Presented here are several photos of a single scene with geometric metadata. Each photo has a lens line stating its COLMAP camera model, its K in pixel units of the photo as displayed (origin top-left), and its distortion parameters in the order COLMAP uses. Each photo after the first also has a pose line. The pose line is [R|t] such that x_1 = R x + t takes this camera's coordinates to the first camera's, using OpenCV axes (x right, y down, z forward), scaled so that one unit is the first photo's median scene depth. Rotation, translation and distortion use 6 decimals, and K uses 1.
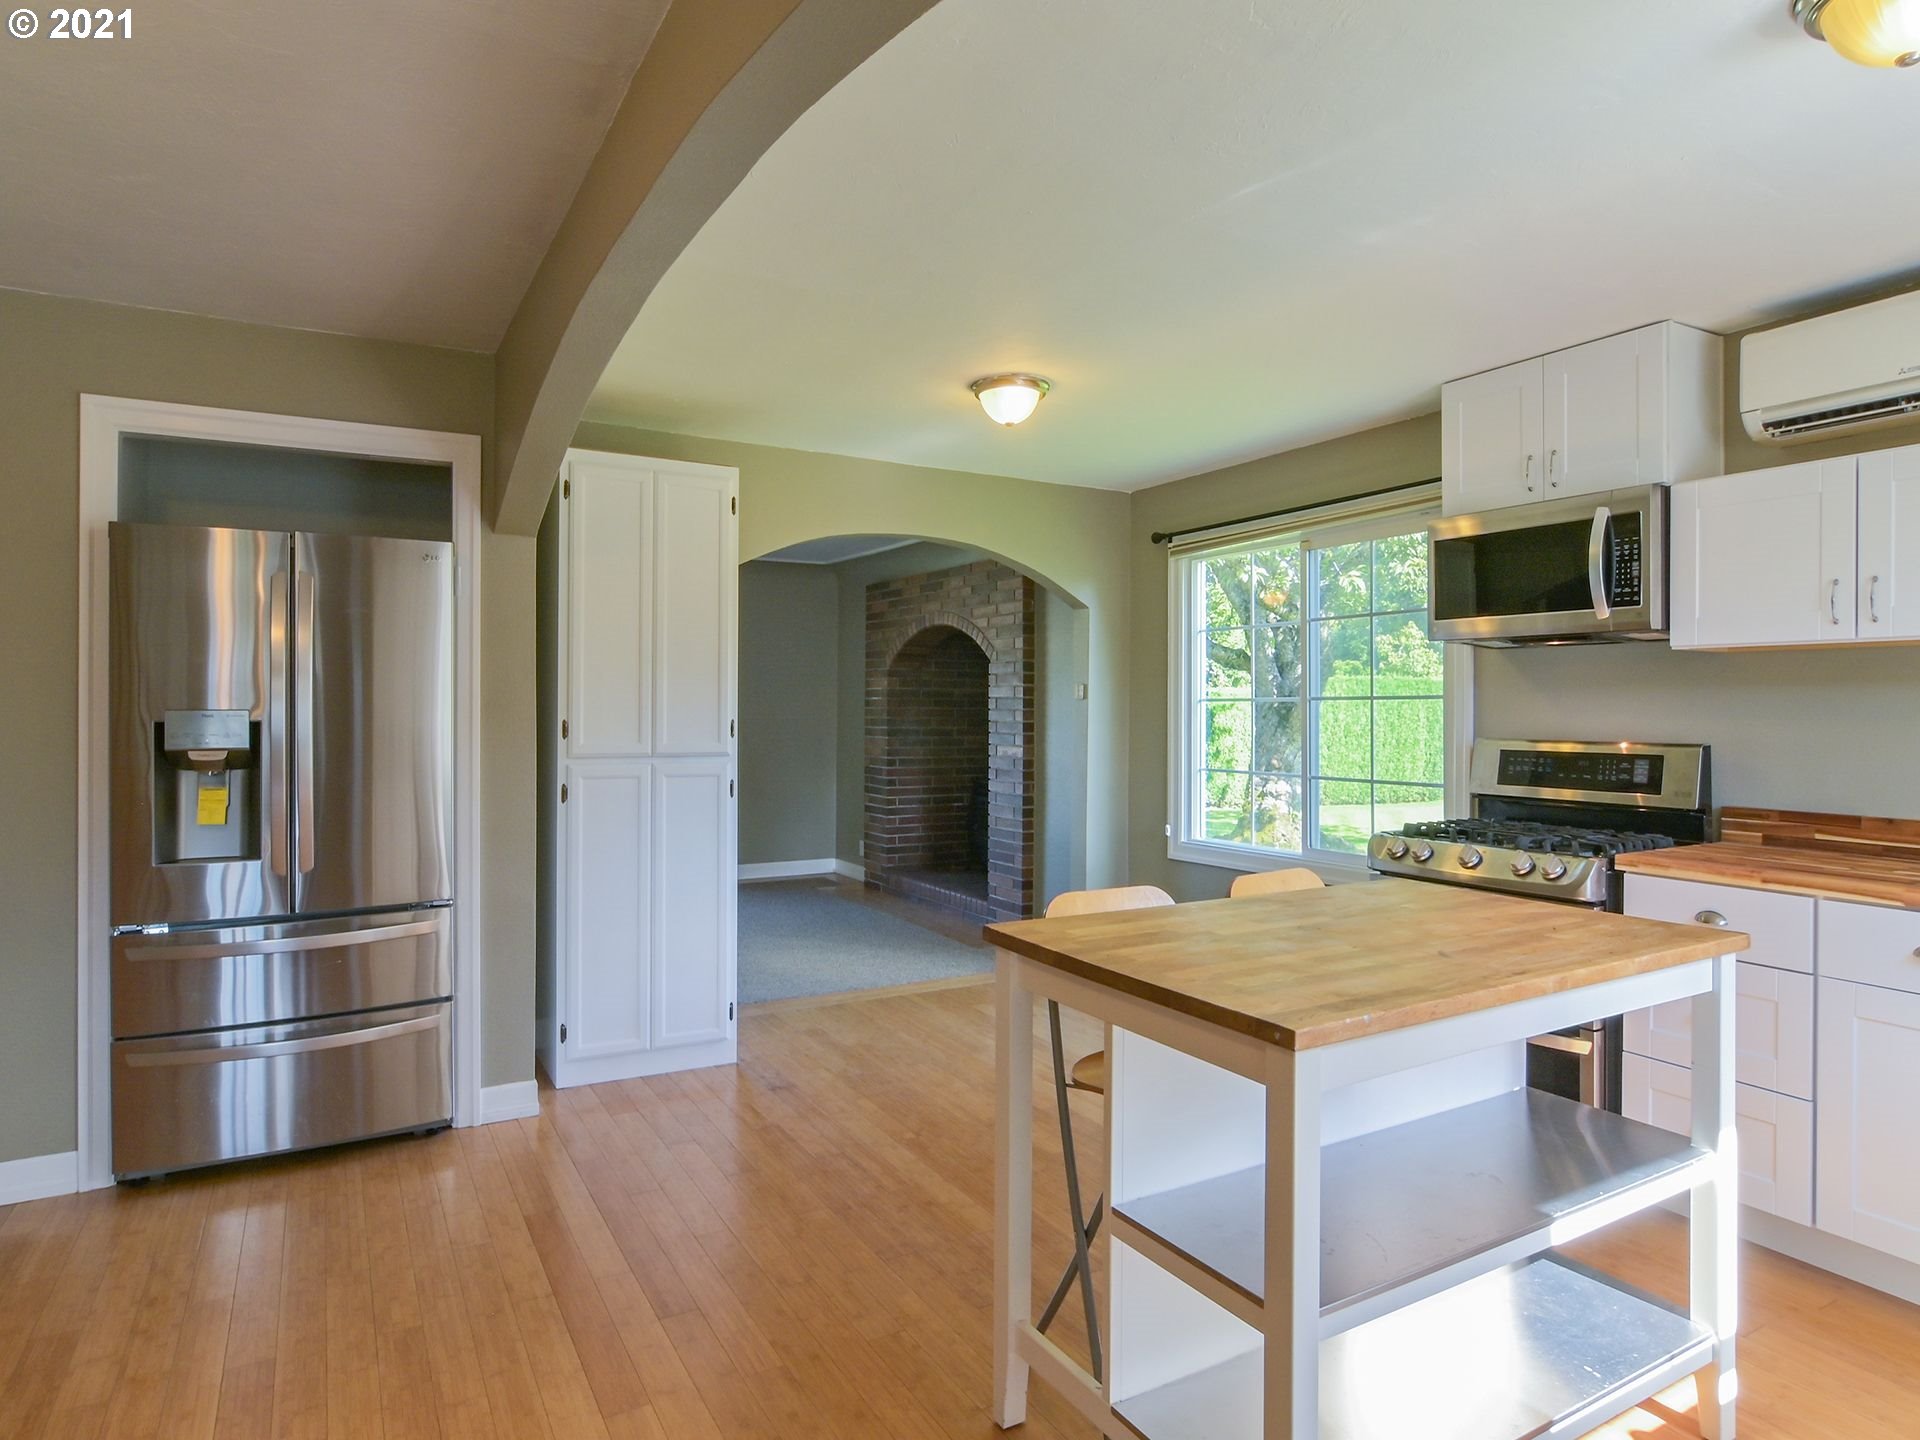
lens RADIAL K [[1087.0, 0, 955.9], [0, 1087.0, 715.1], [0, 0, 1]] dist [0.006729, -0.000413]
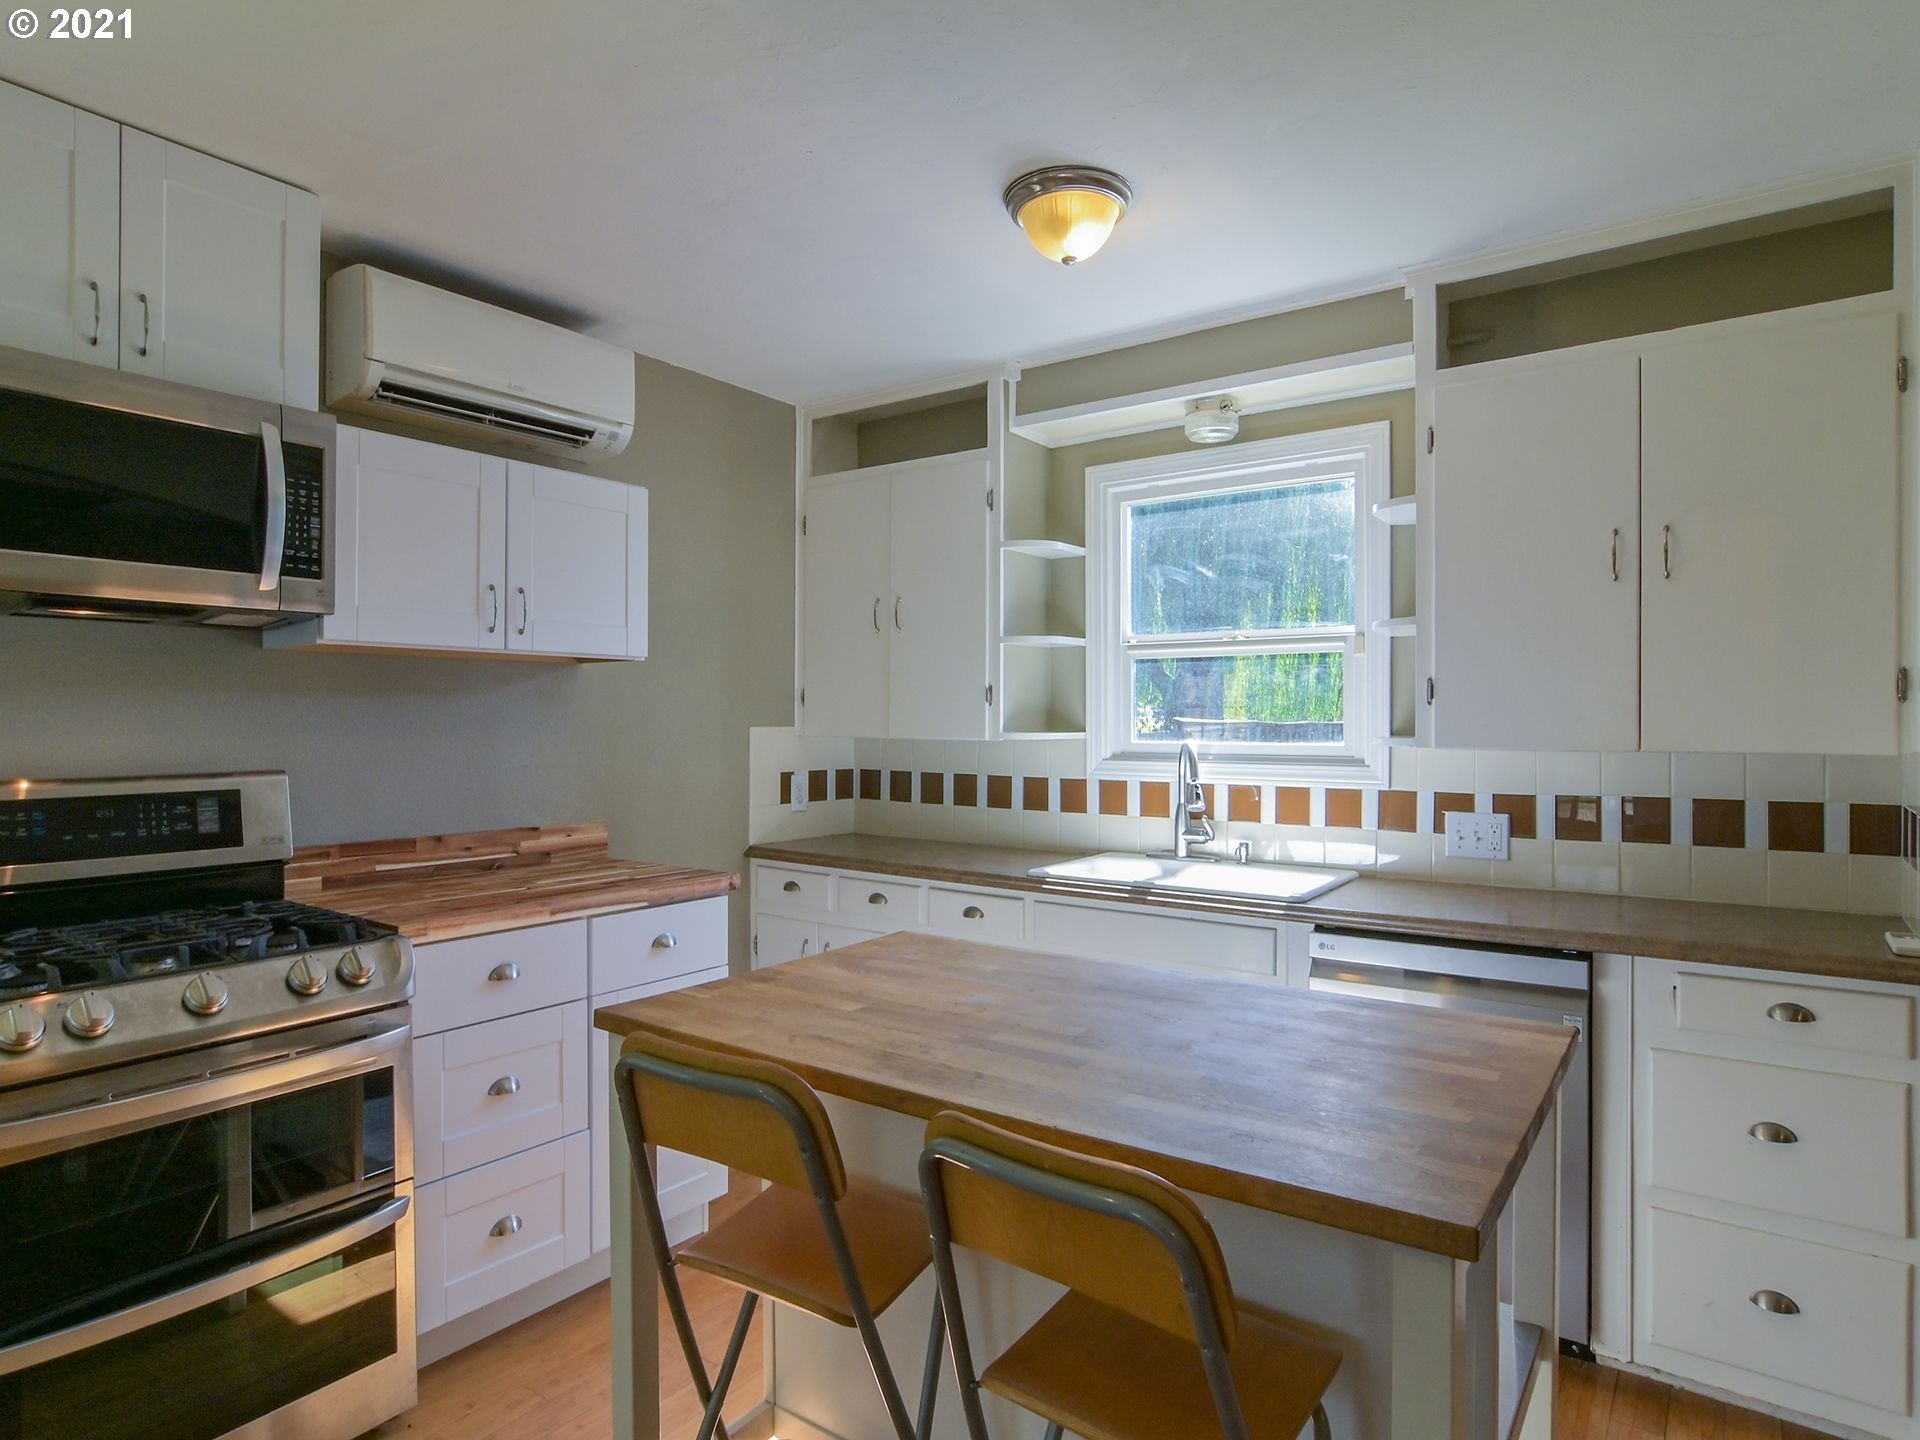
lens RADIAL K [[1087.0, 0, 958.3], [0, 1087.0, 714.9], [0, 0, 1]] dist [0.006729, -0.000413]
pose [[-0.384505, -0.003424, 0.923116, -0.191638], [0.004293, 0.999976, 0.005497, -0.013985], [-0.923113, 0.006077, -0.384481, 0.884606]]
